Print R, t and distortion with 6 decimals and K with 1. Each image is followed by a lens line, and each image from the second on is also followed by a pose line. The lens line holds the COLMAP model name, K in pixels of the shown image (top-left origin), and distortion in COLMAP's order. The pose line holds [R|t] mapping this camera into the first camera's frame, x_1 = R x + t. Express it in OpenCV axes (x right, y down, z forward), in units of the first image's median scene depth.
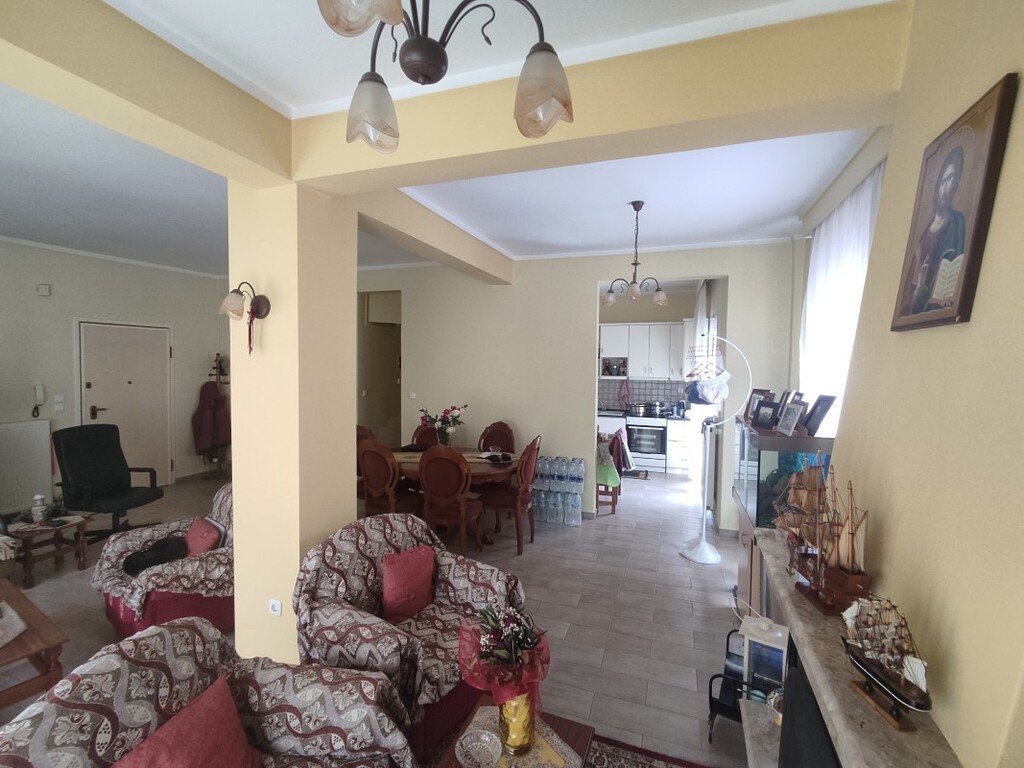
lens RADIAL K [[476.5, 0, 512.7], [0, 476.5, 386.4], [0, 0, 1]] dist [-0.004142, -0.001680]
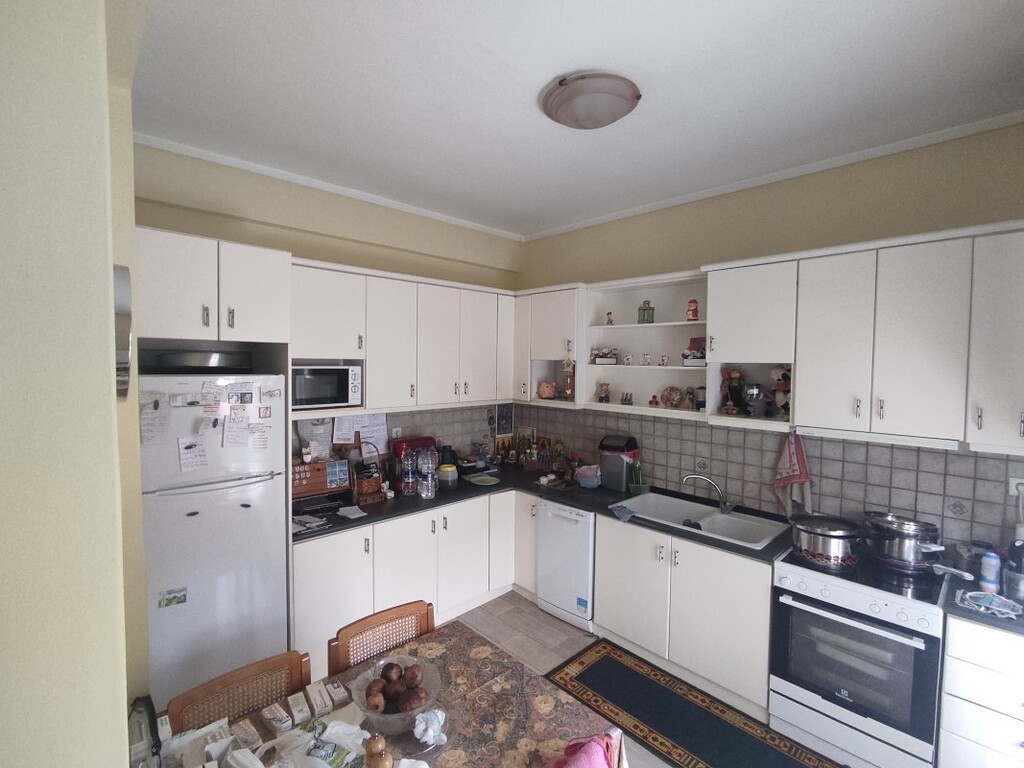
lens RADIAL K [[476.5, 0, 514.3], [0, 476.5, 378.2], [0, 0, 1]] dist [-0.004142, -0.001680]
pose [[0.888700, 0.022835, -0.457921, 0.223127], [-0.027286, 0.999623, -0.003107, -0.045385], [0.457677, 0.015256, 0.888987, 0.642393]]
